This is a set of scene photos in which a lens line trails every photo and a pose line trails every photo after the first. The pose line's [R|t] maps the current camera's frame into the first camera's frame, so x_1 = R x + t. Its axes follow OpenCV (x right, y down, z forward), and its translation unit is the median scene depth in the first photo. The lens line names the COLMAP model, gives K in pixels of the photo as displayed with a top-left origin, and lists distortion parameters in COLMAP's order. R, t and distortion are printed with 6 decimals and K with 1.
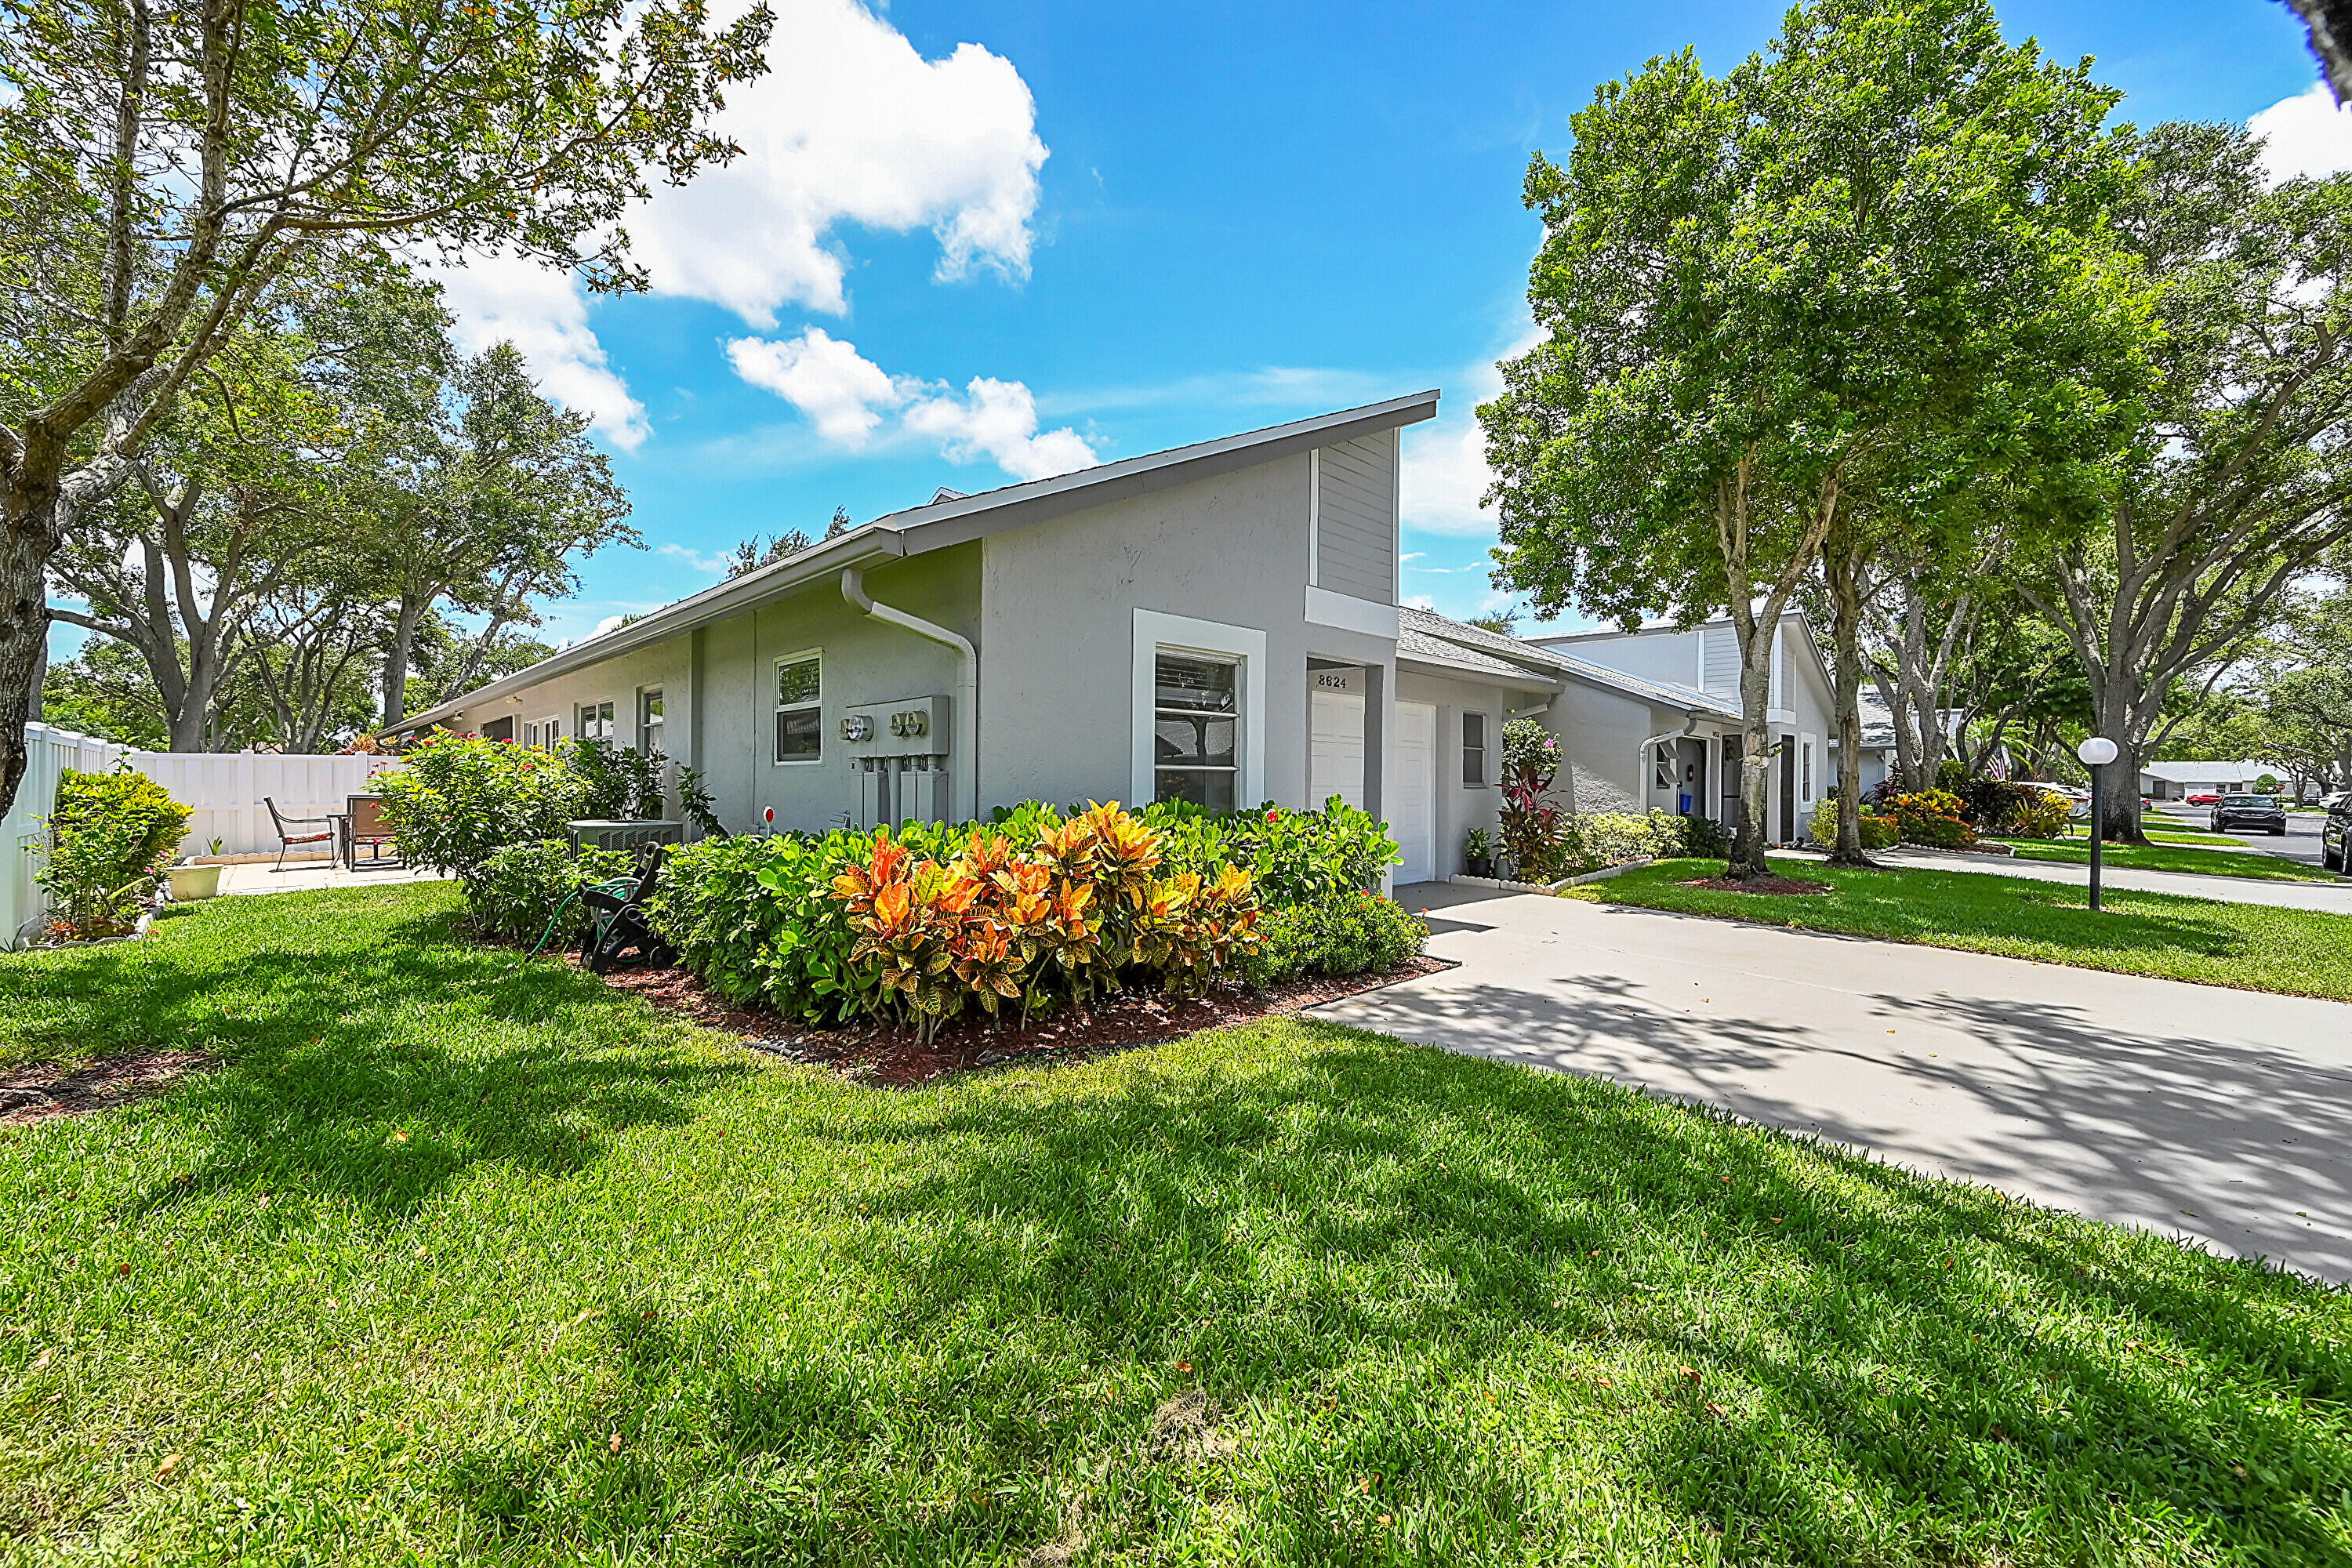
lens RADIAL K [[927.6, 0, 1157.1], [0, 927.6, 776.4], [0, 0, 1]] dist [-0.003674, -0.000449]
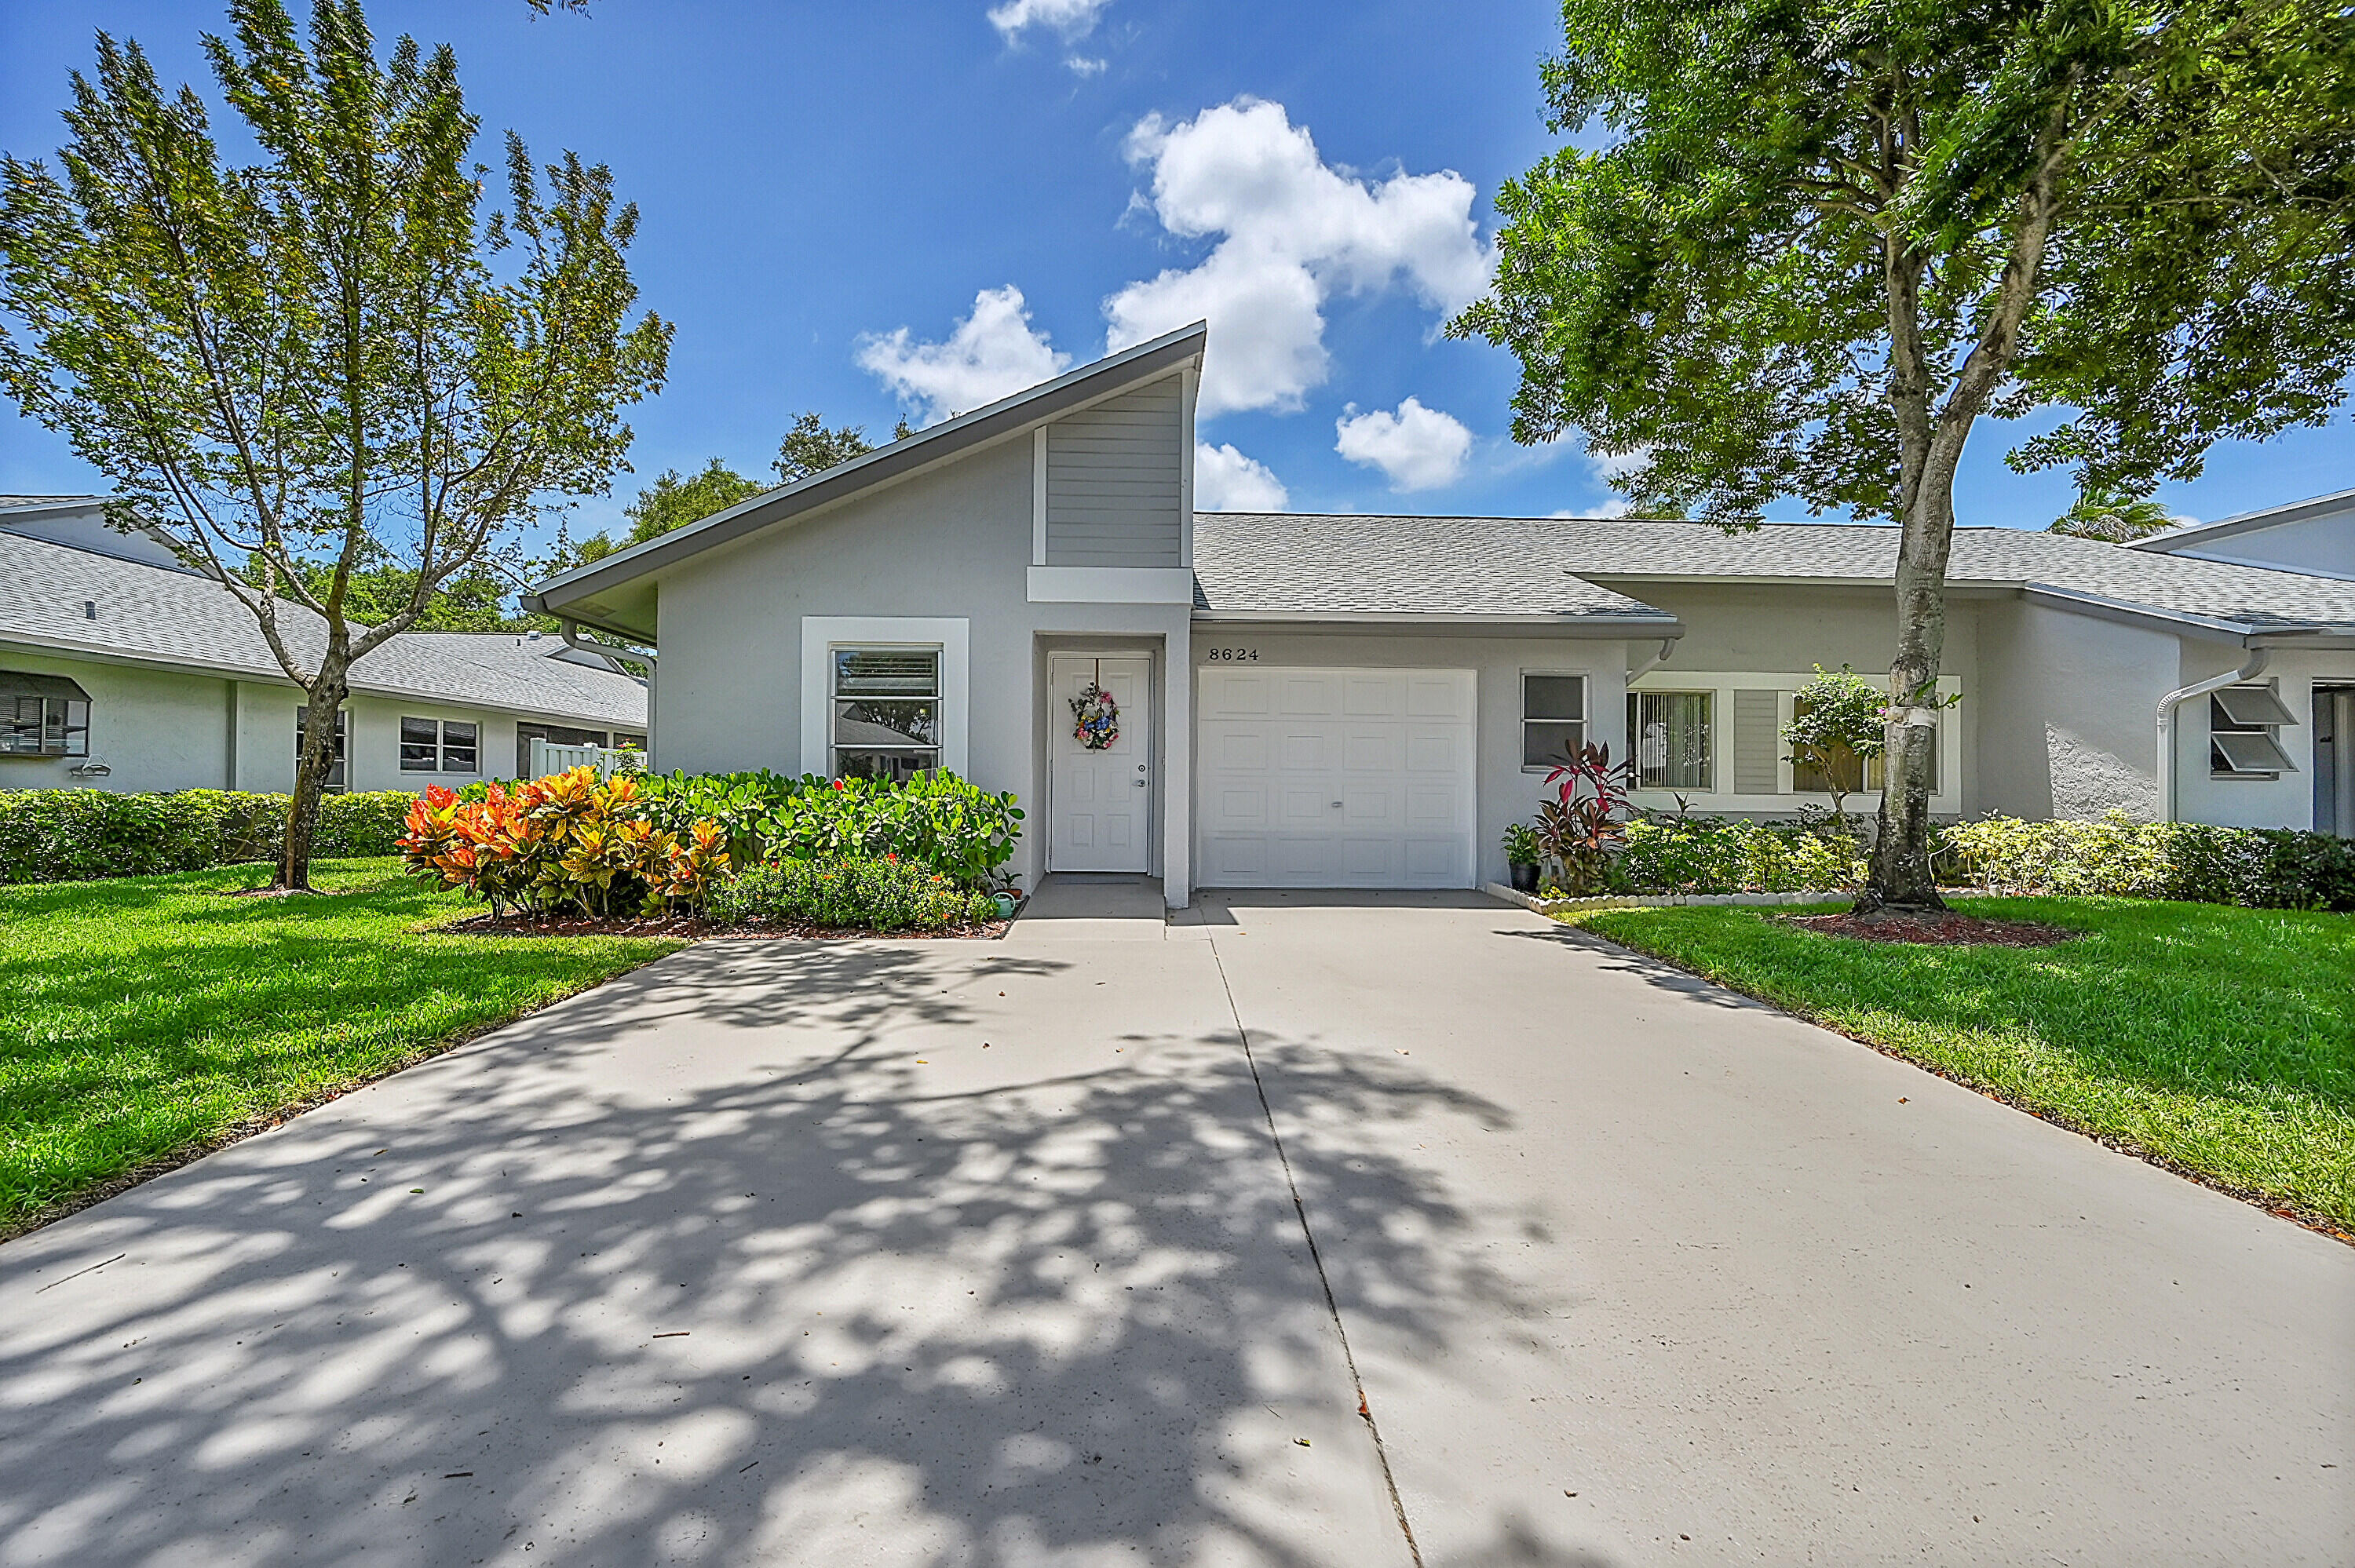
lens RADIAL K [[928.7, 0, 1157.2], [0, 928.7, 790.8], [0, 0, 1]] dist [-0.003674, -0.000449]
pose [[0.760391, 0.002854, -0.649459, 1.889905], [0.003216, 0.999962, 0.008160, 0.068825], [0.649458, -0.008294, 0.760353, 0.625515]]
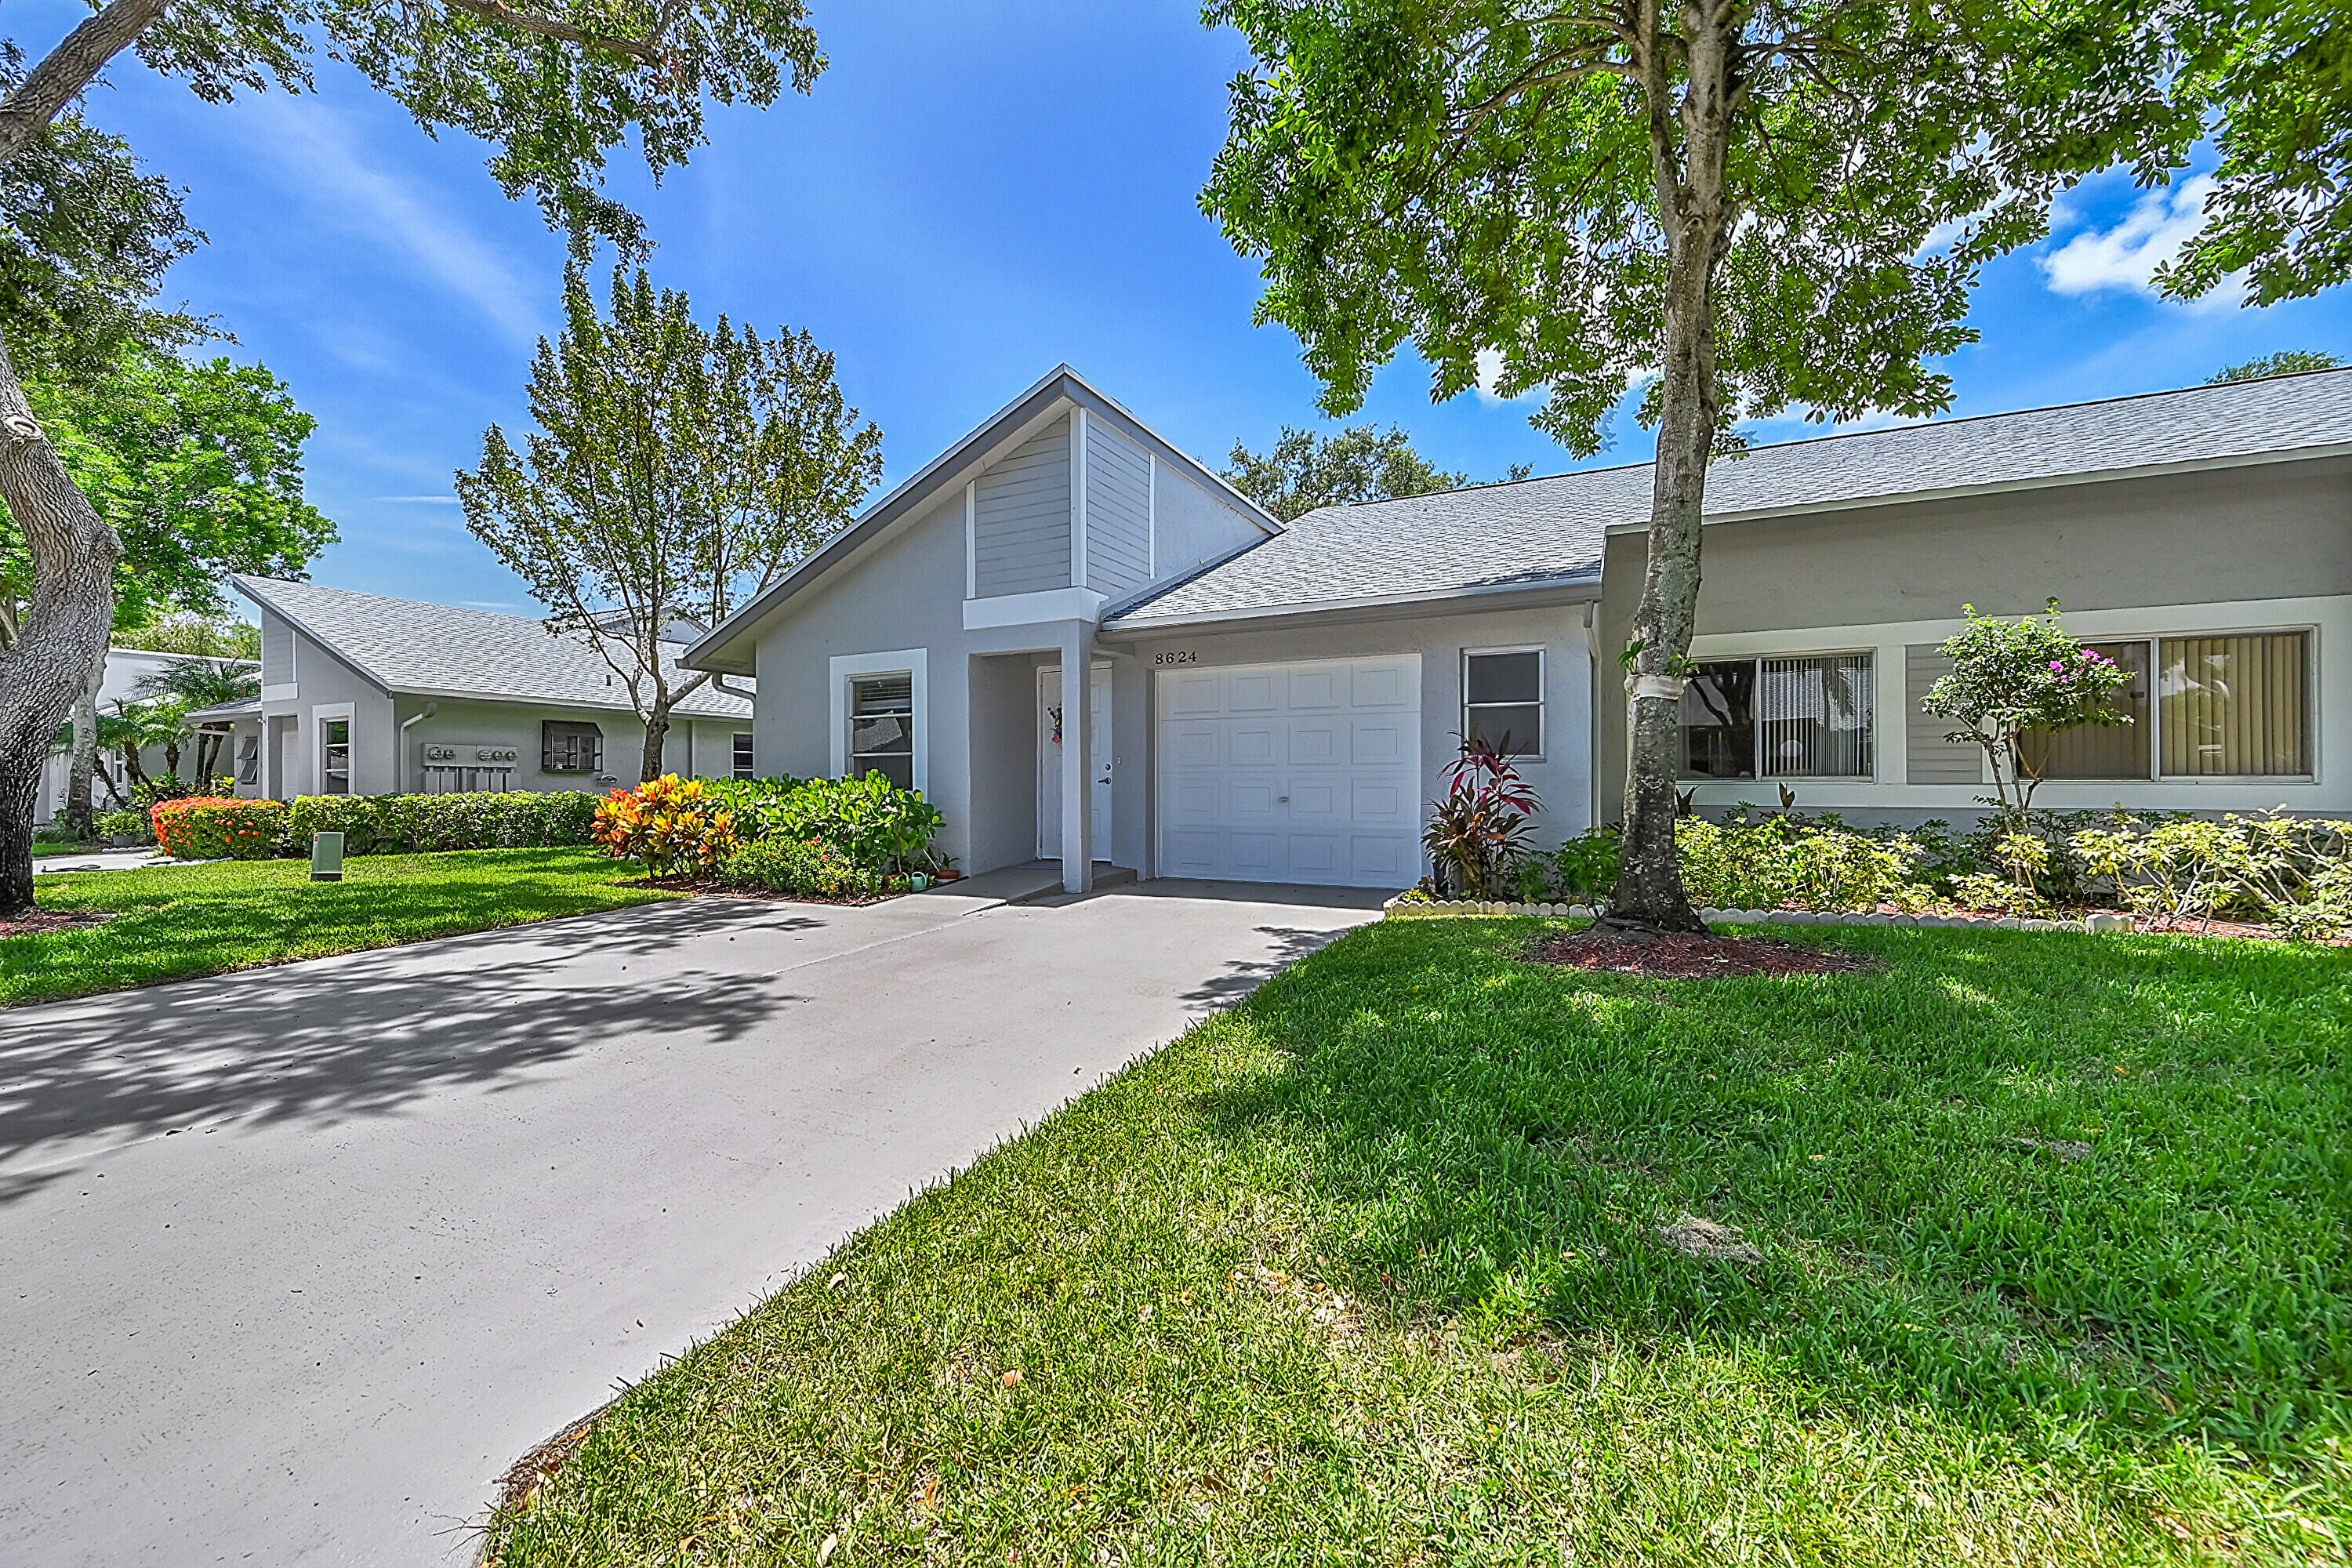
lens RADIAL K [[927.6, 0, 1169.1], [0, 927.6, 787.0], [0, 0, 1]] dist [-0.003674, -0.000449]
pose [[0.355076, -0.003208, -0.934832, 2.825651], [0.016010, 0.999868, 0.002650, 0.082892], [0.934700, -0.015908, 0.355081, 1.643799]]
